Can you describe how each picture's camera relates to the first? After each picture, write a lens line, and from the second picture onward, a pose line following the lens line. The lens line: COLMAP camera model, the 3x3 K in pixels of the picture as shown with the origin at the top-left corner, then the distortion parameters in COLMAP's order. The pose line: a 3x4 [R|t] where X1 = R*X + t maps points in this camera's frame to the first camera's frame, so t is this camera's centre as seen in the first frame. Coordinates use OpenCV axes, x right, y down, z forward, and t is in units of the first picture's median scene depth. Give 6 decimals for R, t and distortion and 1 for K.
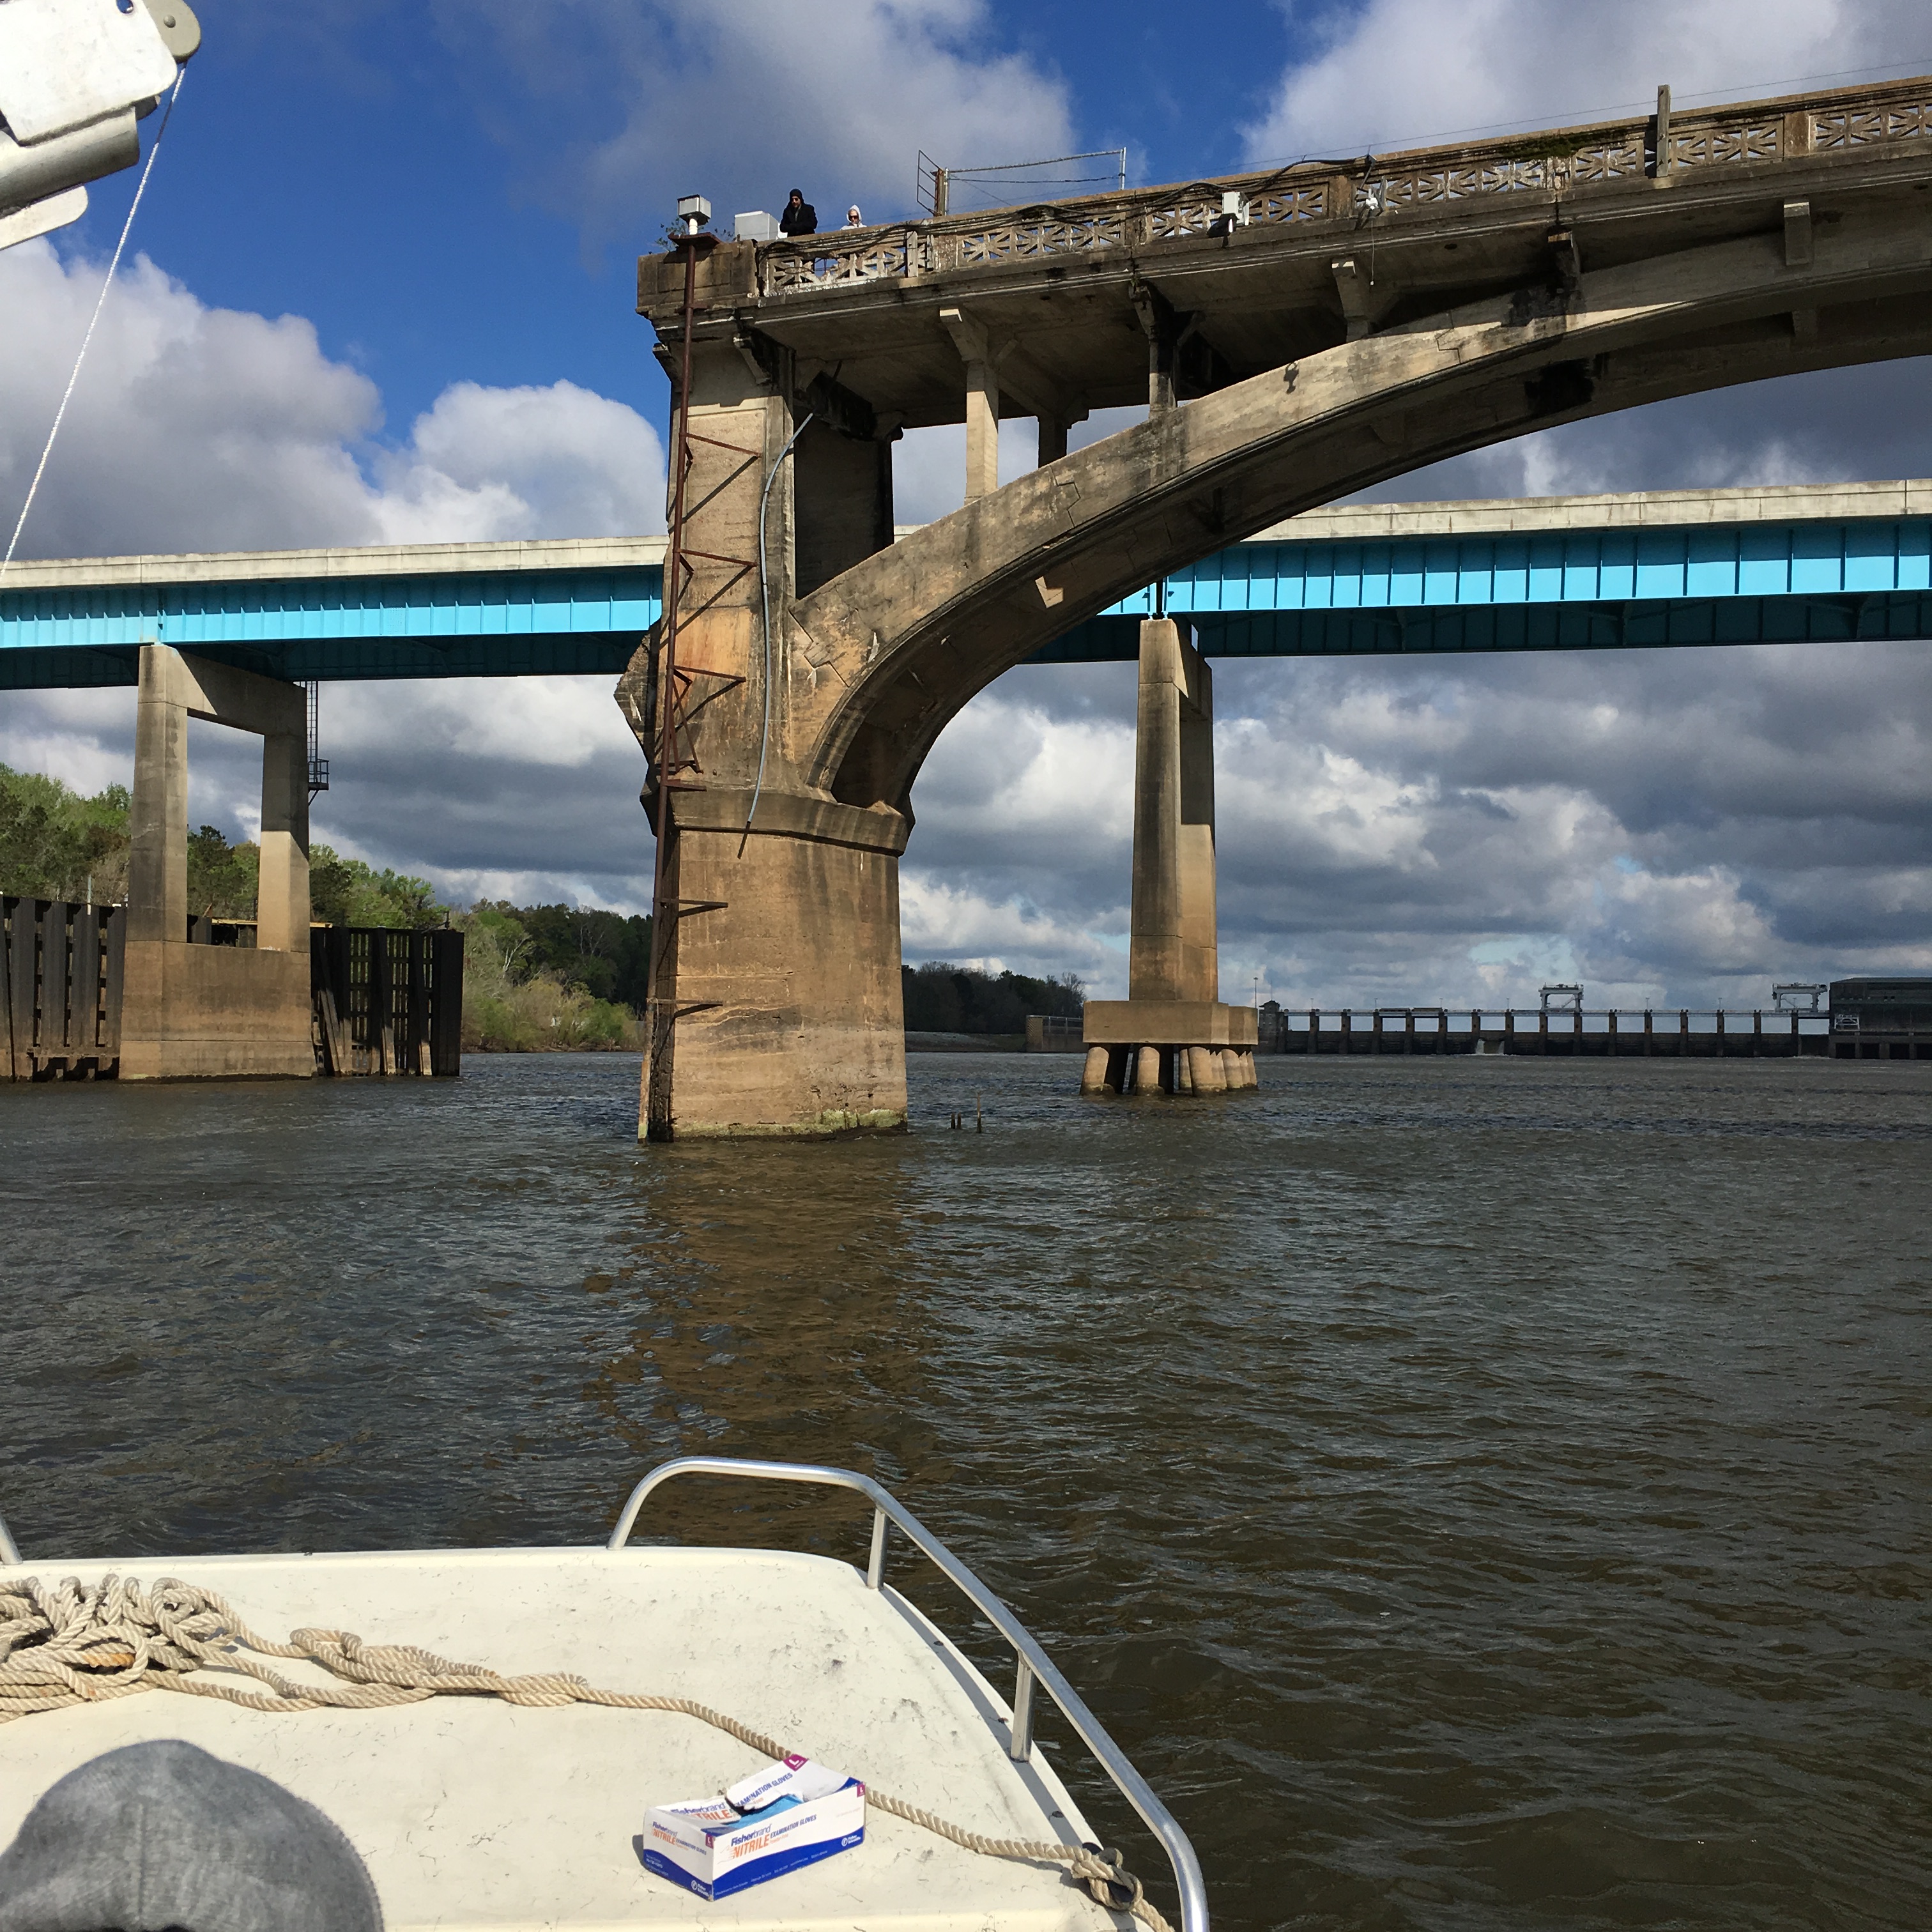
lens RADIAL K [[2226.0, 0, 968.3], [0, 2226.0, 959.2], [0, 0, 1]] dist [0.086102, -0.080835]
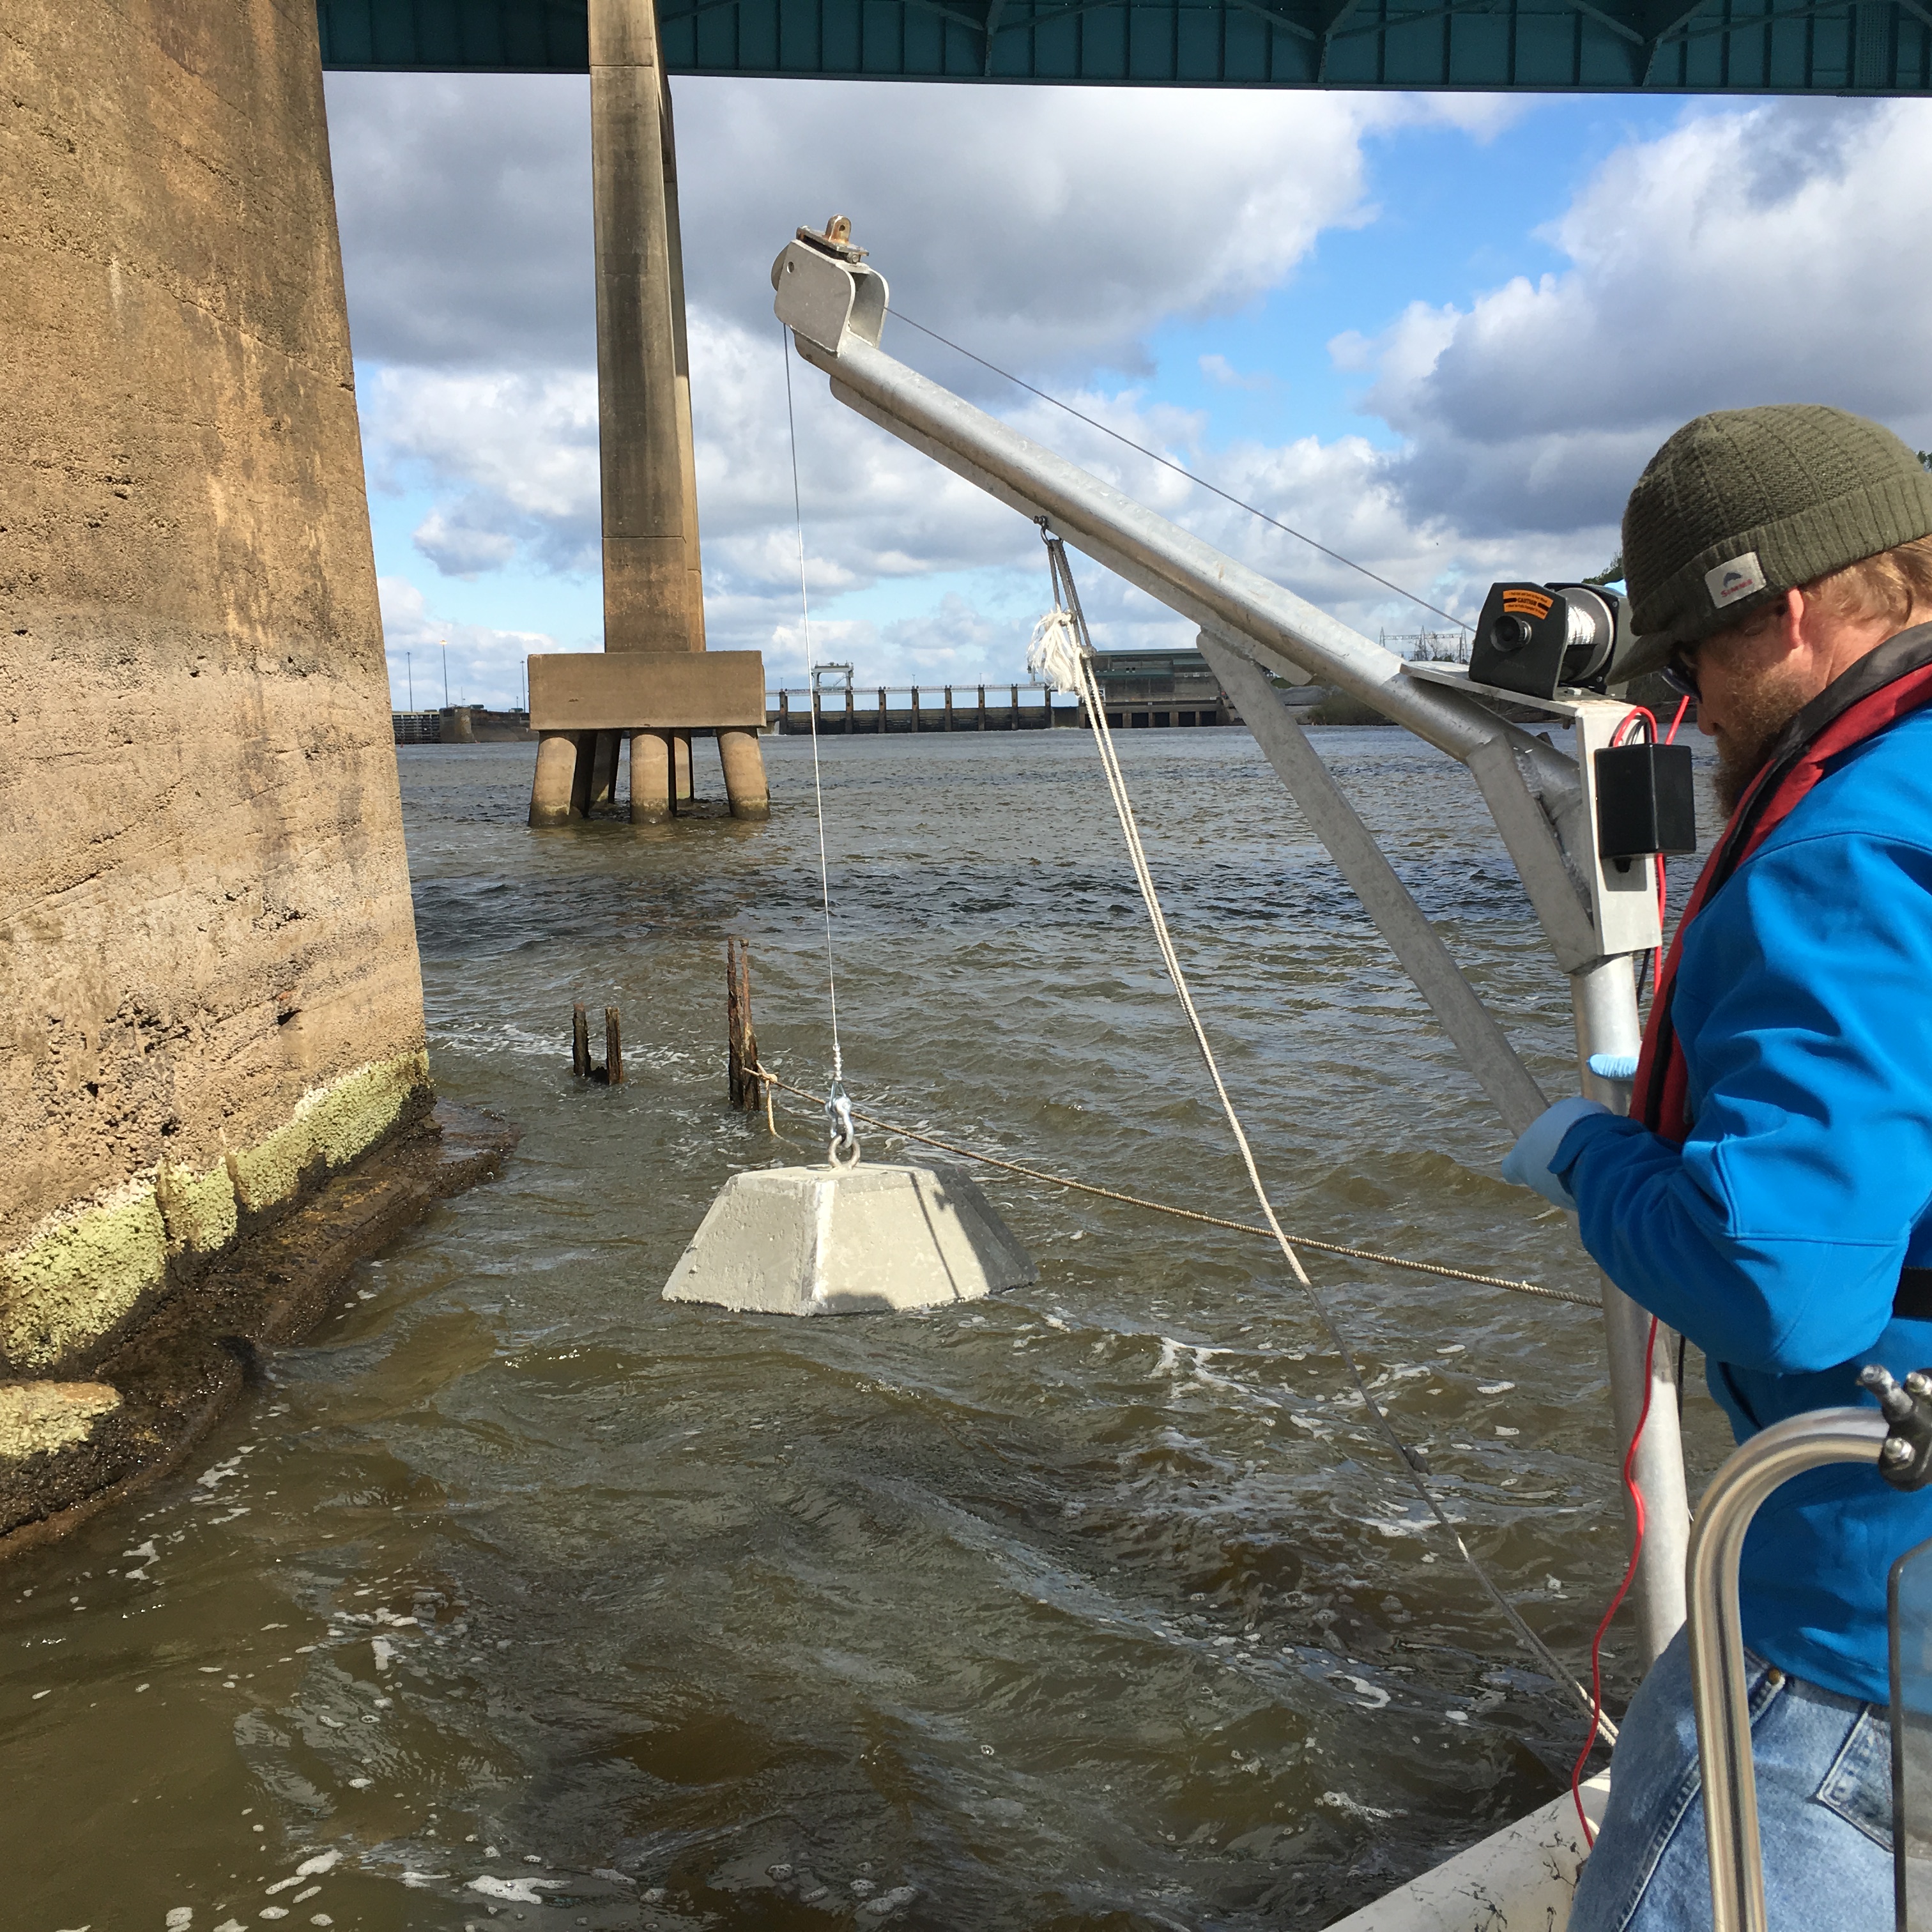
lens RADIAL K [[2220.3, 0, 966.2], [0, 2220.3, 971.6], [0, 0, 1]] dist [0.084682, -0.084778]
pose [[0.945245, -0.063449, 0.320136, -0.052670], [0.016076, 0.988781, 0.148502, 0.031870], [-0.325966, -0.135224, 0.935660, 0.853447]]
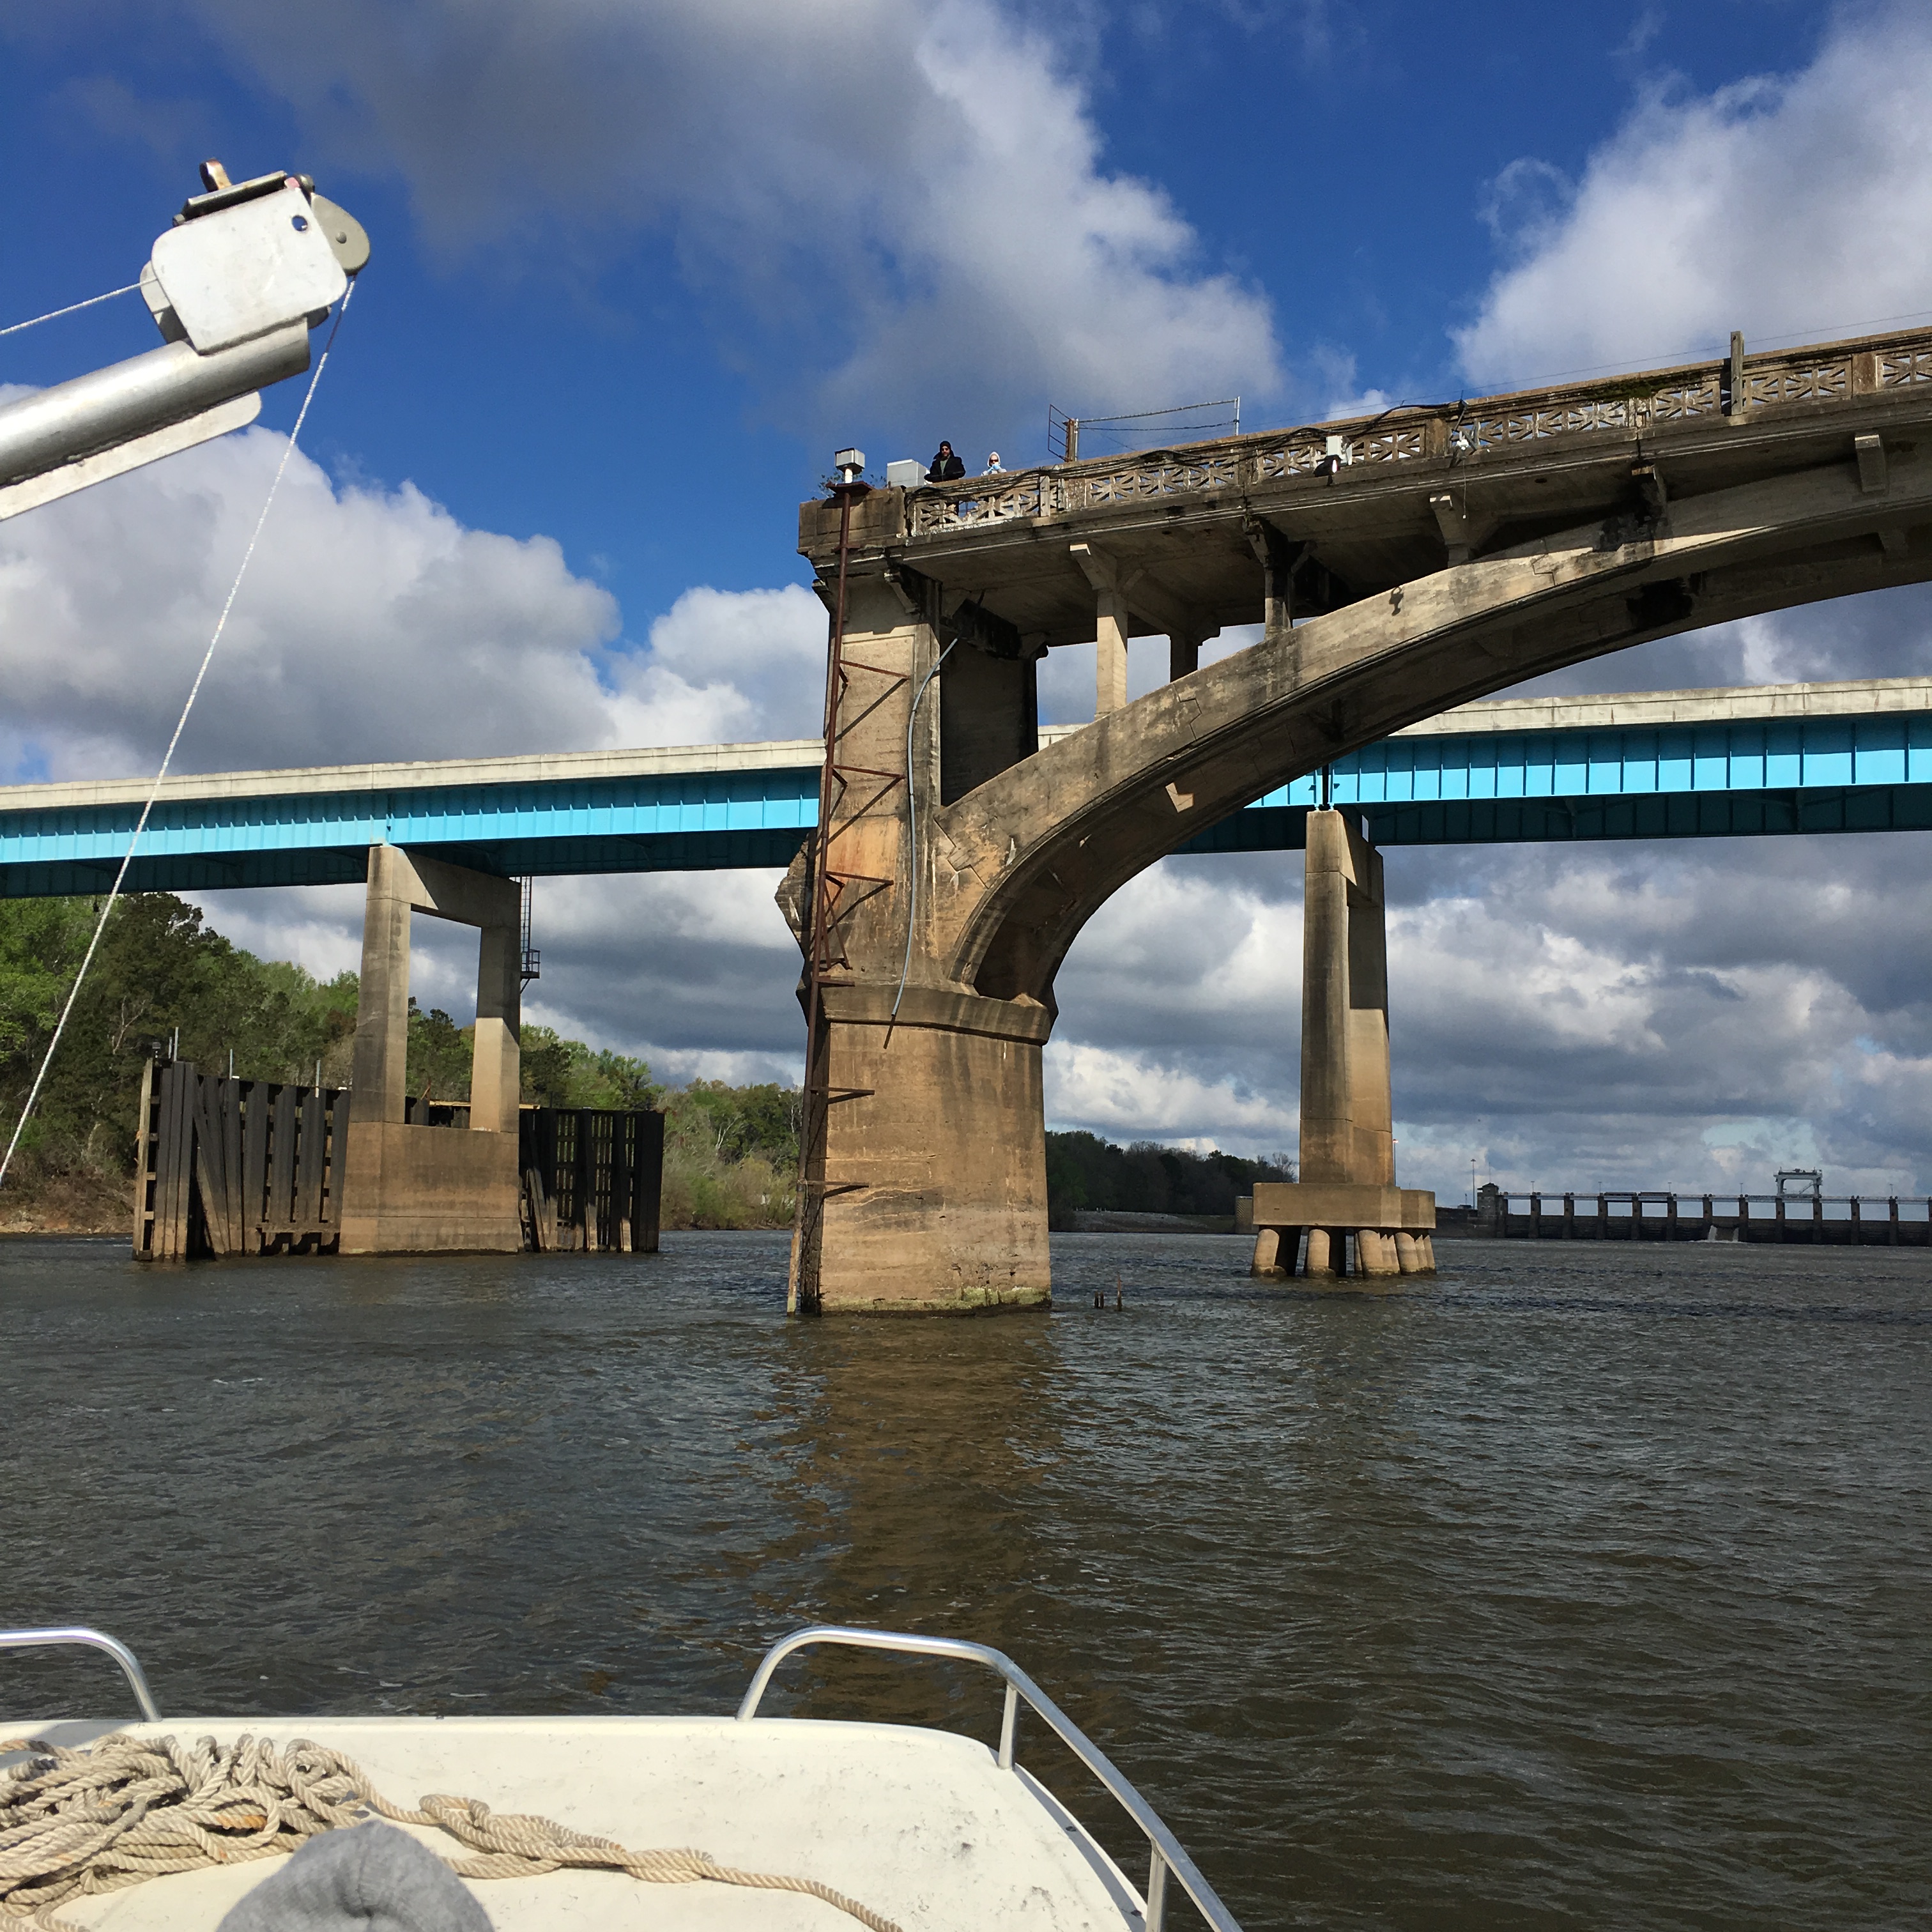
lens RADIAL K [[2226.0, 0, 968.3], [0, 2226.0, 959.2], [0, 0, 1]] dist [0.086102, -0.080835]
pose [[0.995424, -0.004232, -0.095458, 0.038398], [-0.003431, 0.996791, -0.079970, -0.002605], [0.095490, 0.079931, 0.992216, -0.059939]]
